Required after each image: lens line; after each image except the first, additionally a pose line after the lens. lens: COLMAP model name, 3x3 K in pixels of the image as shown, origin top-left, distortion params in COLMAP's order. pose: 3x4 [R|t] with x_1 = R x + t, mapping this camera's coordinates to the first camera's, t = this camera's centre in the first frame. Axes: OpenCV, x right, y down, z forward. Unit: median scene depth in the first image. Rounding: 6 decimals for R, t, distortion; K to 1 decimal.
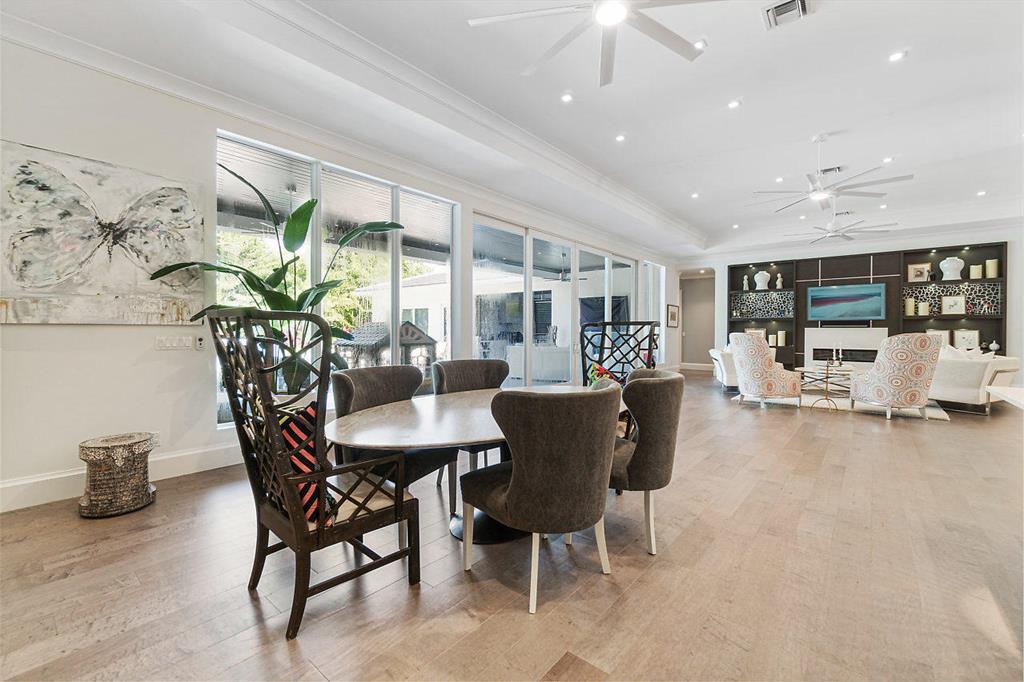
lens RADIAL K [[444.0, 0, 504.7], [0, 444.0, 332.0], [0, 0, 1]] dist [0.004948, 0.000468]
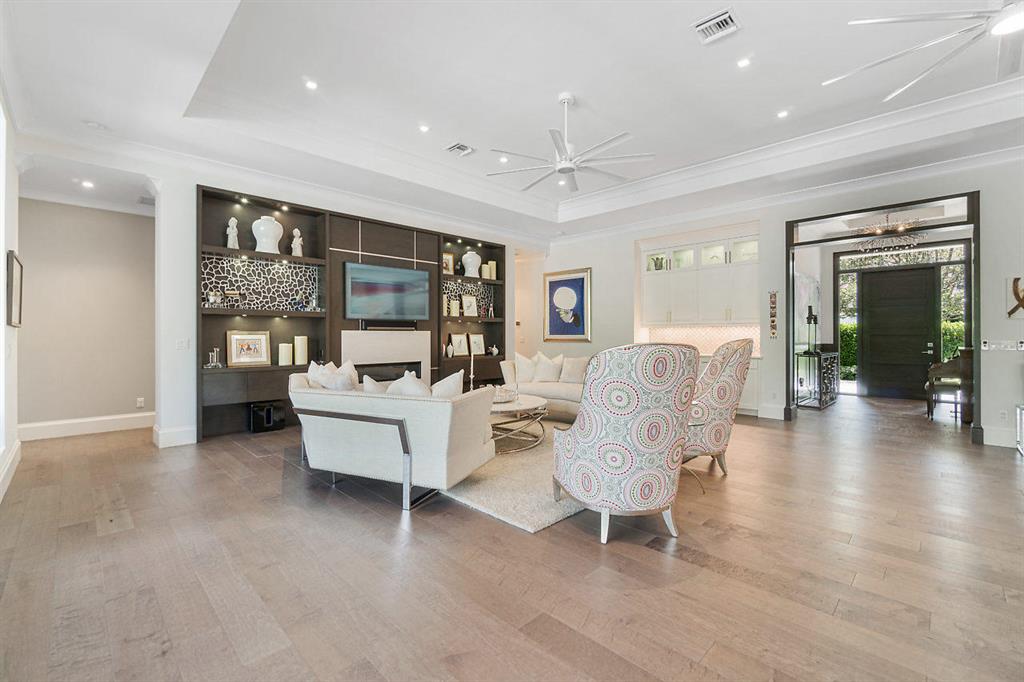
lens RADIAL K [[420.8, 0, 477.6], [0, 420.8, 333.0], [0, 0, 1]] dist [0.001168, 0.000332]
pose [[0.108256, -0.002626, 0.994120, 0.166125], [0.003086, 0.999993, 0.002306, -0.007723], [-0.994118, 0.002818, 0.108264, 0.894322]]
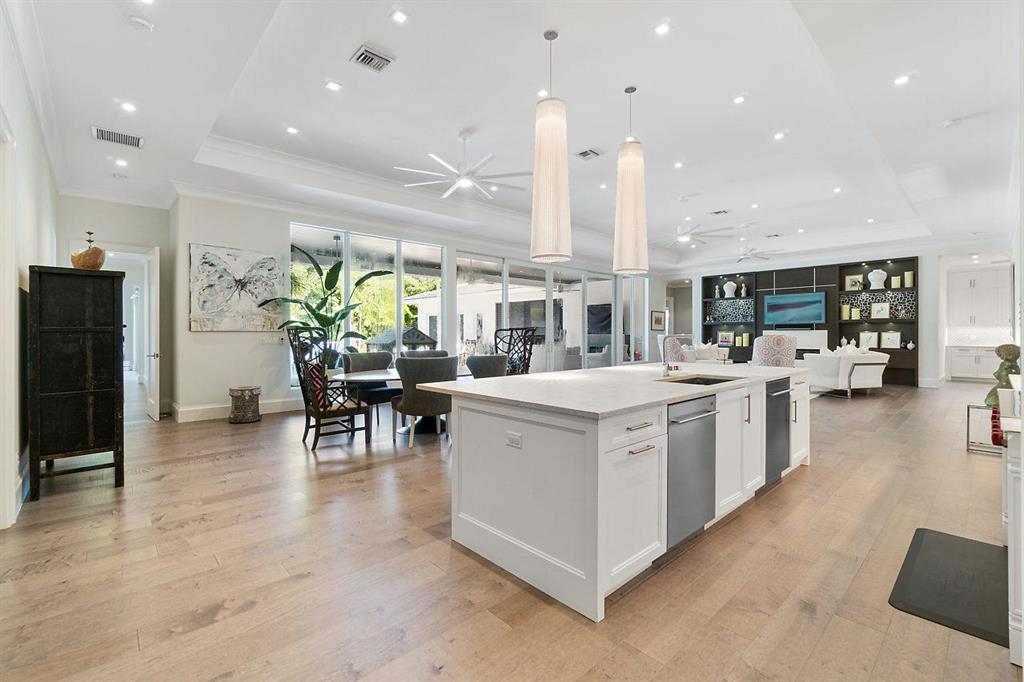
lens RADIAL K [[444.0, 0, 504.7], [0, 444.0, 332.0], [0, 0, 1]] dist [0.004948, 0.000468]
pose [[0.990842, -0.003560, -0.134981, 0.192702], [0.002635, 0.999972, -0.007031, 0.001175], [0.135002, 0.006611, 0.990823, -0.282220]]
